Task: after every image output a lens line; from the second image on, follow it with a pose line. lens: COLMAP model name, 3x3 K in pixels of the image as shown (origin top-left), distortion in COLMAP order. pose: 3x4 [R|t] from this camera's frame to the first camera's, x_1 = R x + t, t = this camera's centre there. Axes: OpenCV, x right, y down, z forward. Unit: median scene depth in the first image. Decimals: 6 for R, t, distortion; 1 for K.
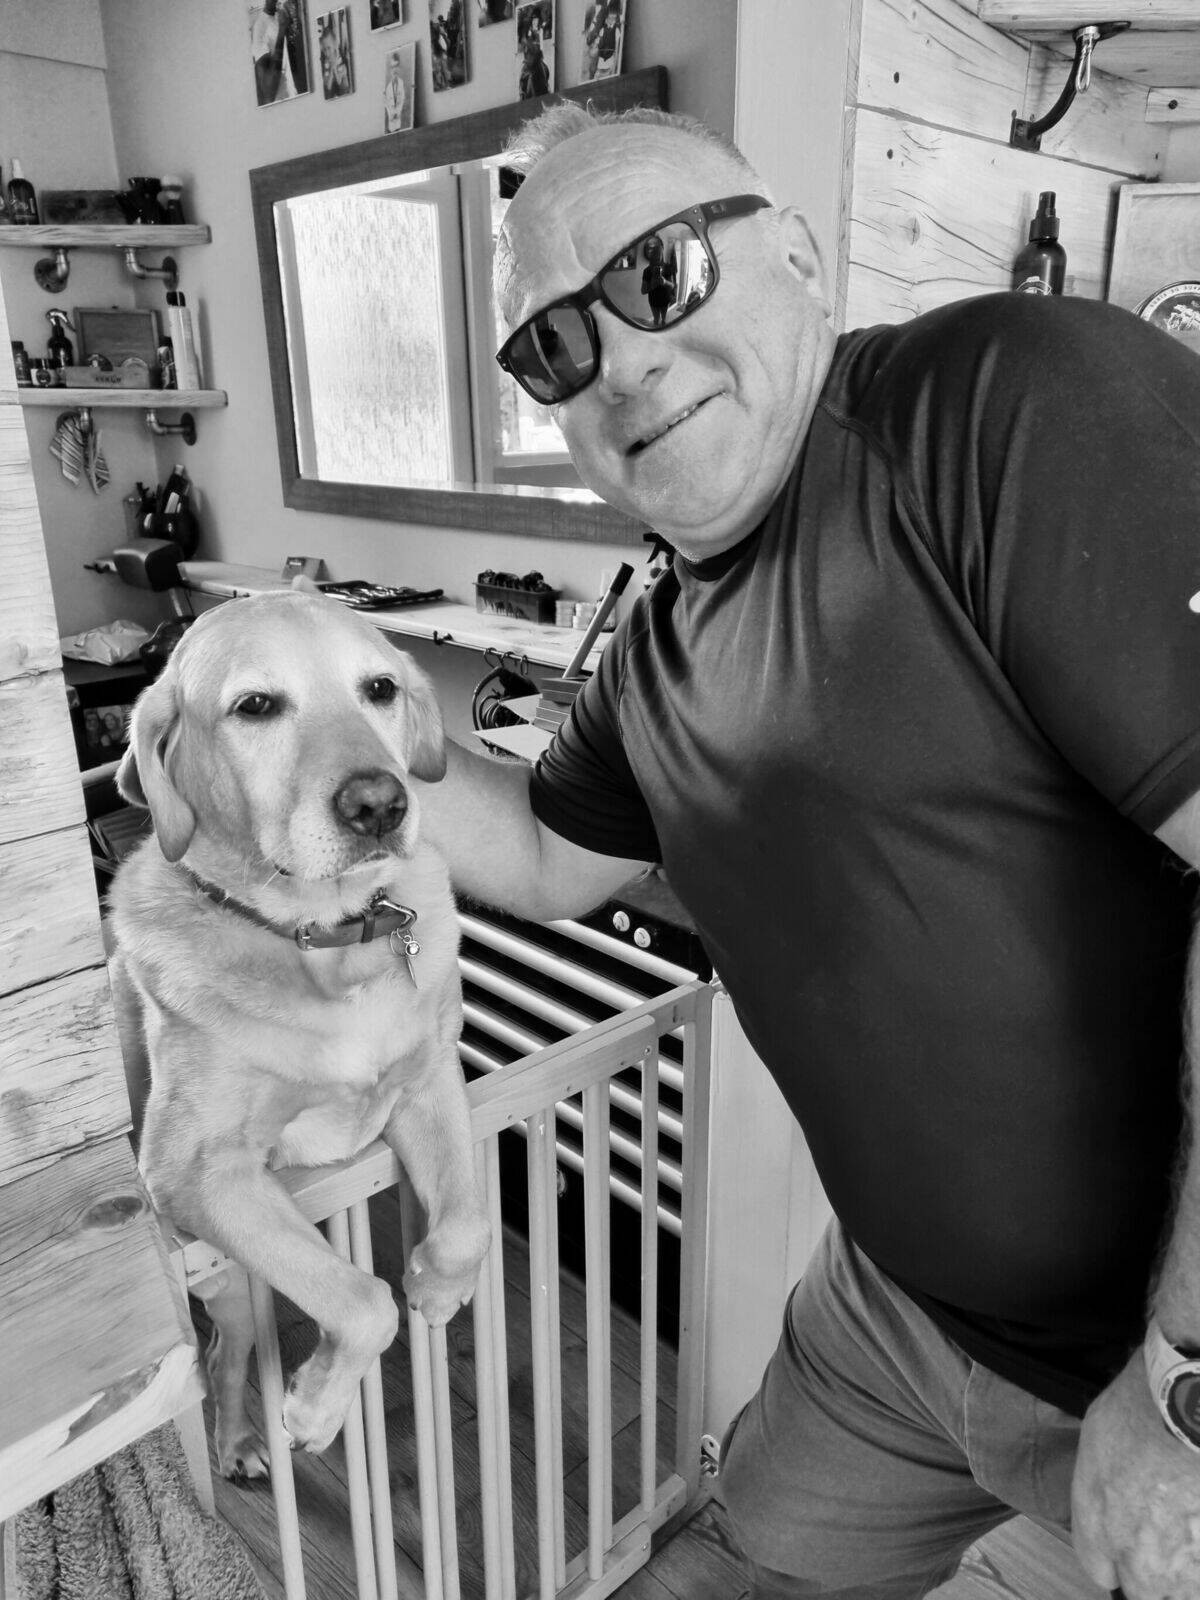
lens RADIAL K [[1200.7, 0, 617.4], [0, 1200.7, 804.1], [0, 0, 1]] dist [0.064252, -0.052166]
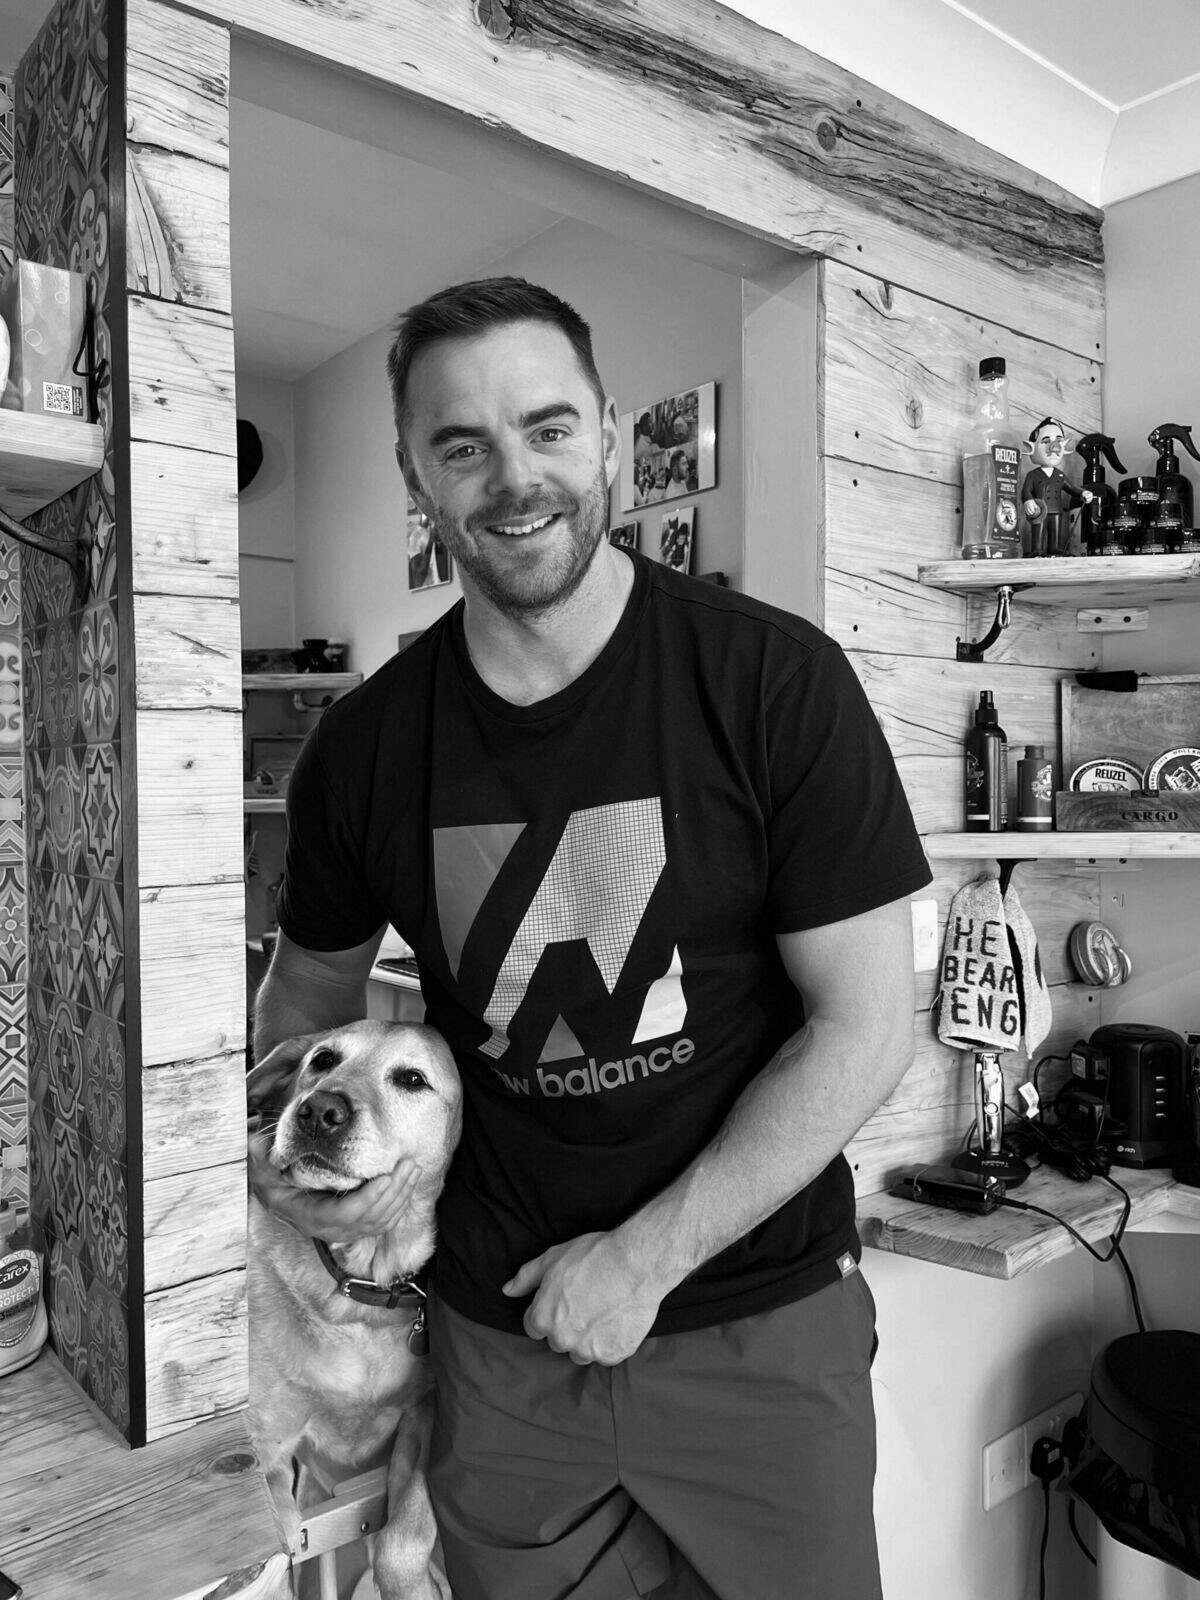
lens RADIAL K [[1224.5, 0, 592.2], [0, 1224.5, 806.8], [0, 0, 1]] dist [0.047025, -0.051120]
pose [[0.994024, -0.000028, -0.109163, 0.036484], [-0.032160, 0.955543, -0.293094, 0.009205], [0.104318, 0.294853, 0.949831, -0.133339]]
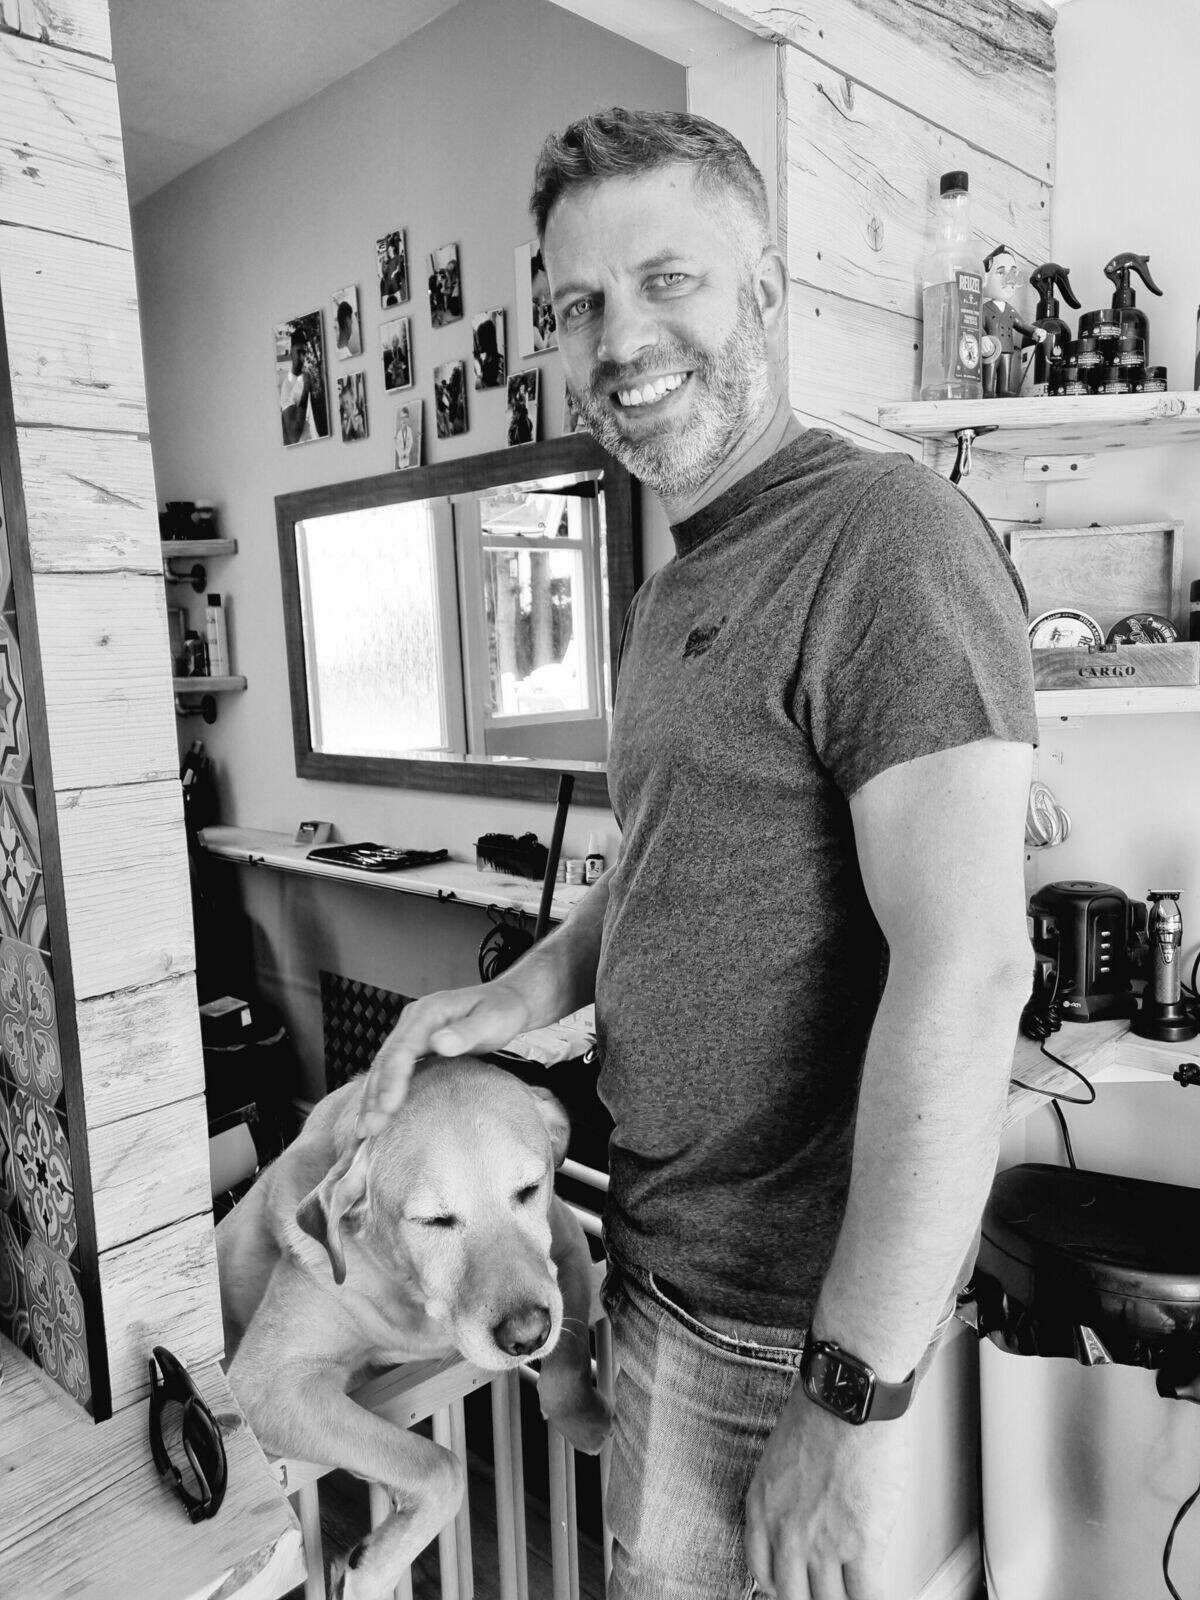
lens RADIAL K [[1200.0, 0, 611.9], [0, 1200.0, 815.1], [0, 0, 1]] dist [0.064792, -0.055598]
pose [[0.999515, -0.028519, 0.012472, -0.007046], [0.030310, 0.982937, -0.181427, -0.007659], [-0.007085, 0.181717, 0.983325, -0.083577]]
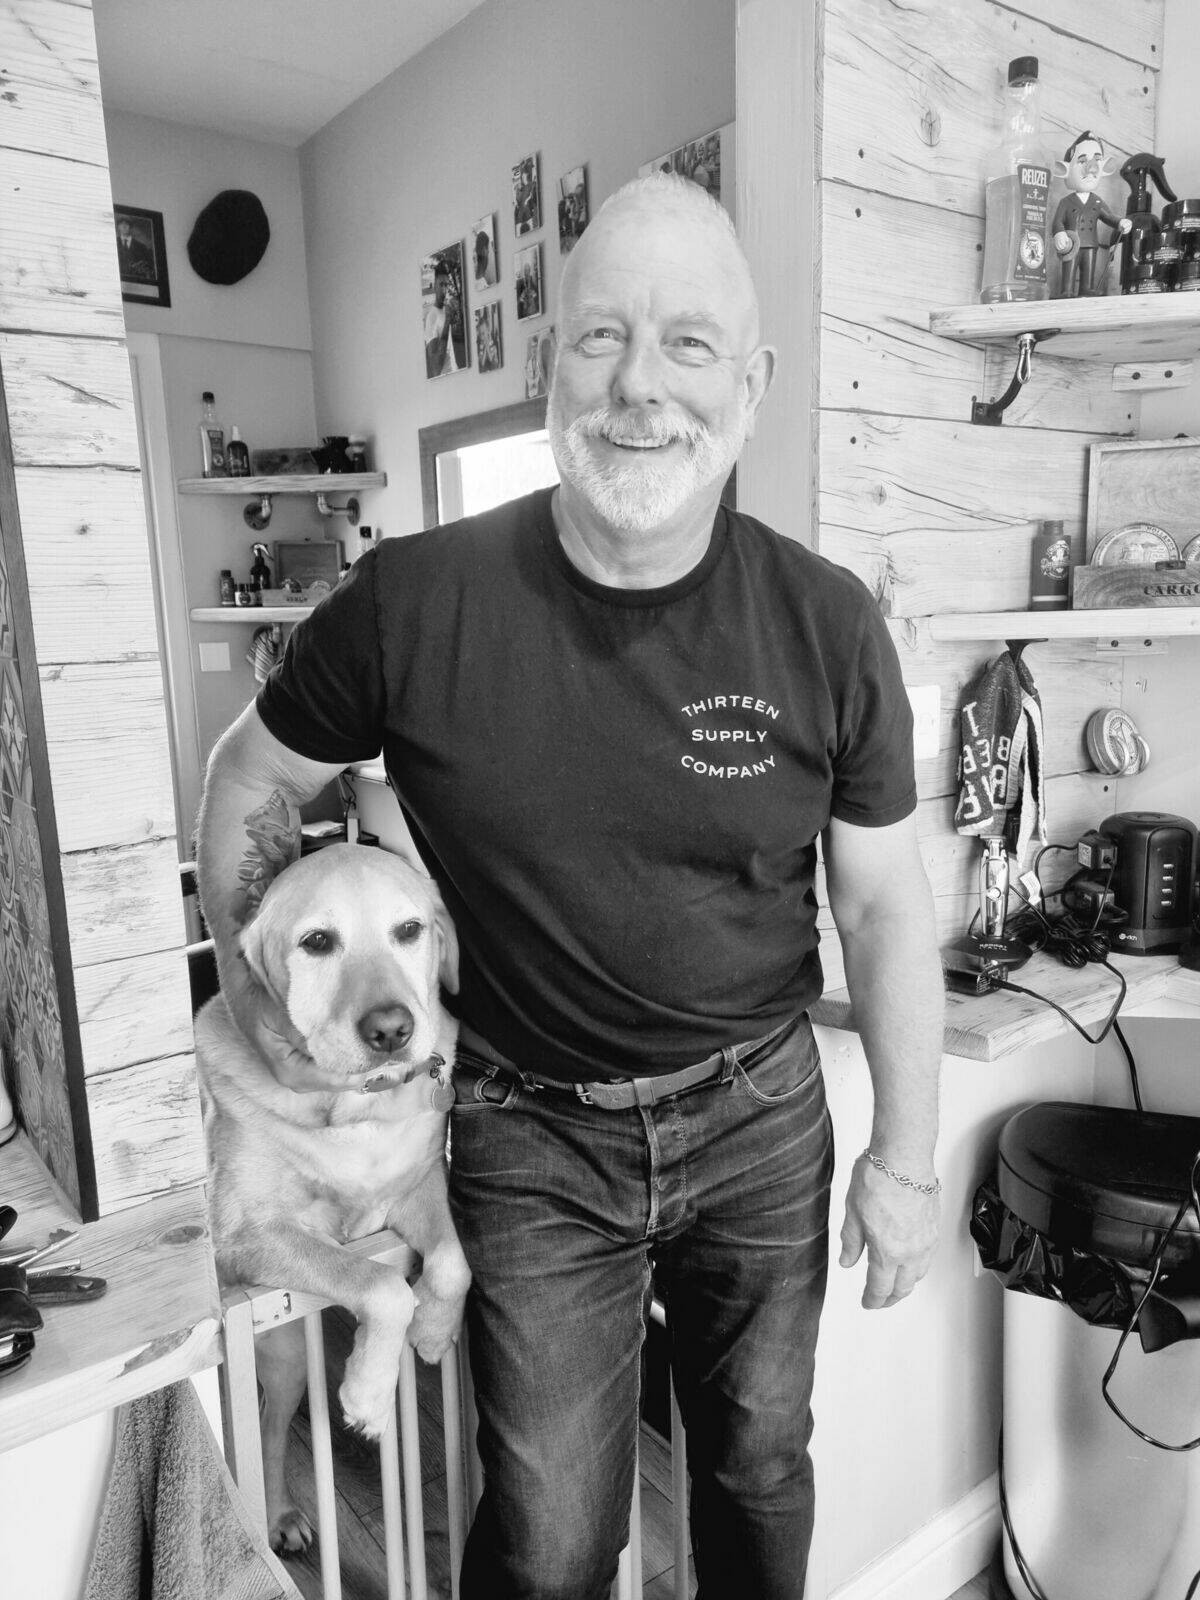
lens RADIAL K [[1200.3, 0, 624.0], [0, 1200.3, 822.3], [0, 0, 1]] dist [0.068874, -0.058741]
pose [[0.990402, 0.007581, -0.138007, 0.073632], [-0.026053, 0.990835, -0.132544, 0.013477], [0.135737, 0.134867, 0.981522, -0.092868]]
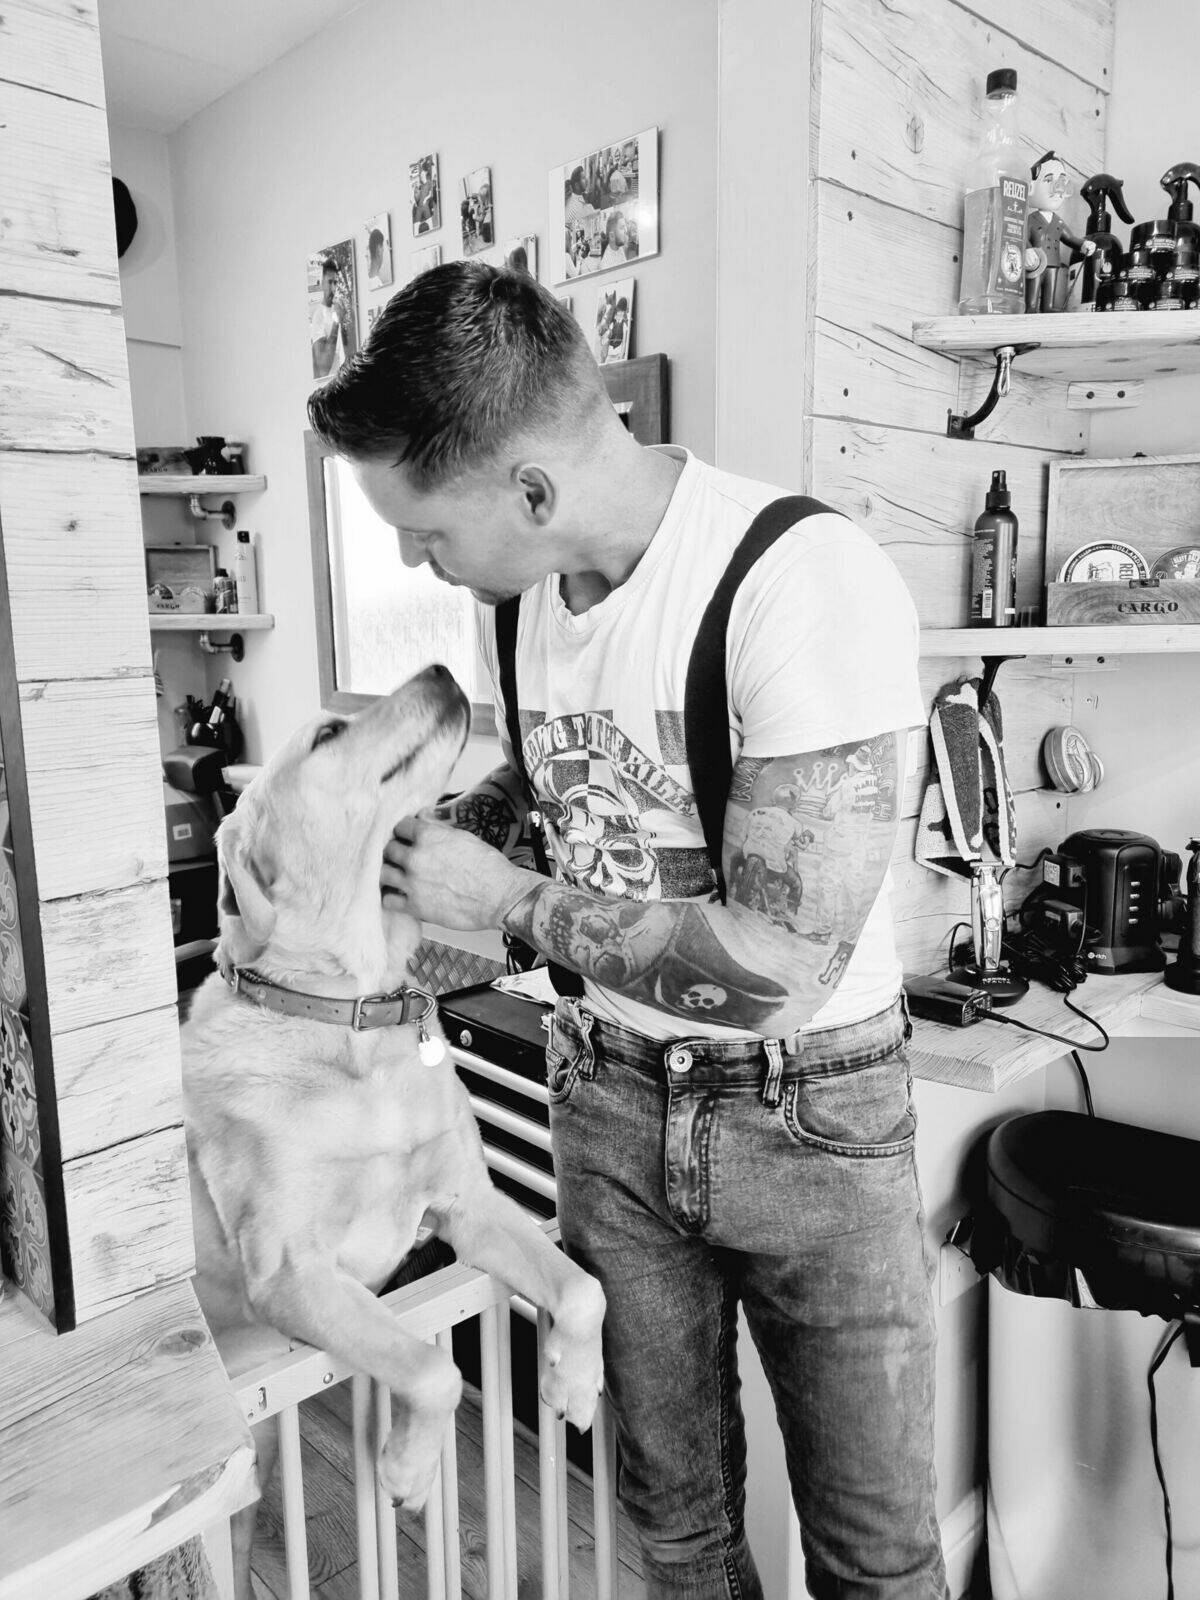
lens RADIAL K [[1197.3, 0, 606.3], [0, 1197.3, 808.4], [0, 0, 1]] dist [0.068409, -0.059411]
pose [[0.999730, -0.003770, -0.022928, 0.006014], [0.000200, 0.988113, -0.153732, 0.002560], [0.023235, 0.153685, 0.987847, -0.062939]]
